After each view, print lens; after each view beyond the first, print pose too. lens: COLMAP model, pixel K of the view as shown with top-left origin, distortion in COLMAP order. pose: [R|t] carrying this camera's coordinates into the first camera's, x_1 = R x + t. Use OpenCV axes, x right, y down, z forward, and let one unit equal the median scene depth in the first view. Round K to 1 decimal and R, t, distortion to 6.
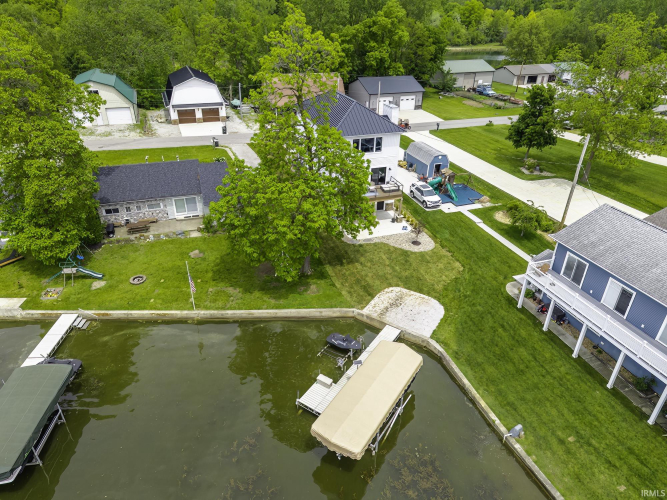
lens RADIAL K [[453.3, 0, 332.6], [0, 453.3, 244.1], [0, 0, 1]] dist [0.051042, -0.059514]
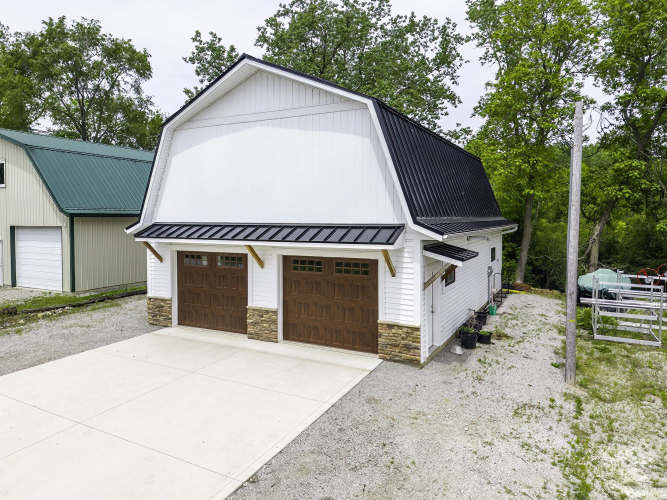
lens RADIAL K [[455.8, 0, 335.8], [0, 455.8, 239.7], [0, 0, 1]] dist [0.080512, -0.064852]
pose [[0.668411, 0.017327, -0.743590, -0.230877], [-0.348510, 0.890489, -0.292524, -0.386295], [0.657090, 0.454675, 0.601251, 1.349433]]
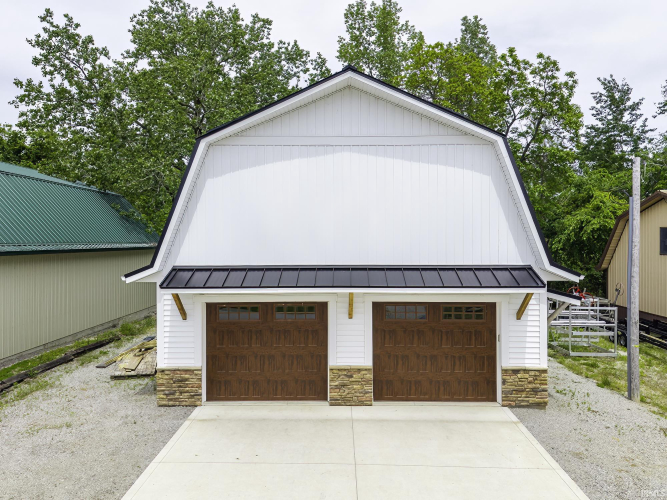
lens RADIAL K [[461.2, 0, 333.5], [0, 461.2, 250.0], [0, 0, 1]] dist [0.029631, -0.003406]
pose [[0.933422, -0.014960, -0.358468, -0.366921], [-0.155607, 0.883388, -0.442055, -0.365684], [0.323279, 0.468404, 0.822246, 1.291664]]
